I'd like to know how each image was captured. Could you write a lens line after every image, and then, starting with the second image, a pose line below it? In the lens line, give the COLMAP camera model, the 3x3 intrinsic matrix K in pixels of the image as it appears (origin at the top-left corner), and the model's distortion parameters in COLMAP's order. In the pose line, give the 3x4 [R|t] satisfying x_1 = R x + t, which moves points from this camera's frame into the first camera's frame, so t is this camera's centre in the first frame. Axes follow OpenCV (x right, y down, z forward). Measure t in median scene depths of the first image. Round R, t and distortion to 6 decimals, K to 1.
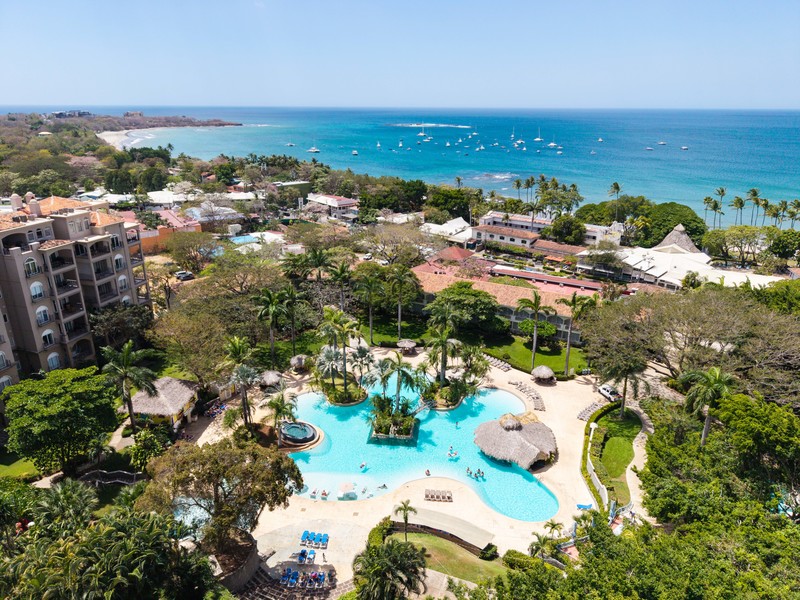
lens RADIAL K [[533.7, 0, 396.5], [0, 533.7, 304.0], [0, 0, 1]] dist [0.037566, -0.044580]
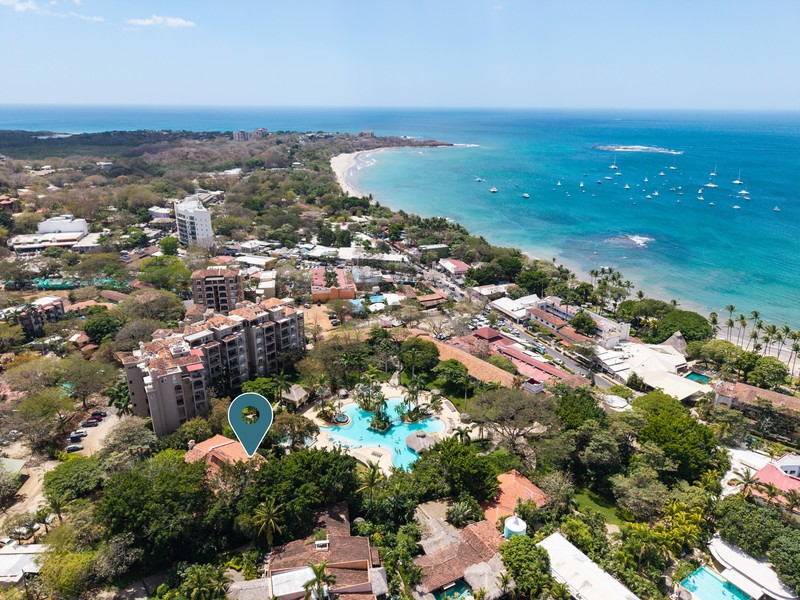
lens RADIAL K [[533.7, 0, 396.5], [0, 533.7, 304.0], [0, 0, 1]] dist [0.037566, -0.044580]
pose [[0.922536, 0.136808, -0.360847, 0.509304], [-0.136303, 0.990300, 0.026981, -0.222928], [0.361038, 0.024294, 0.932235, -0.702617]]
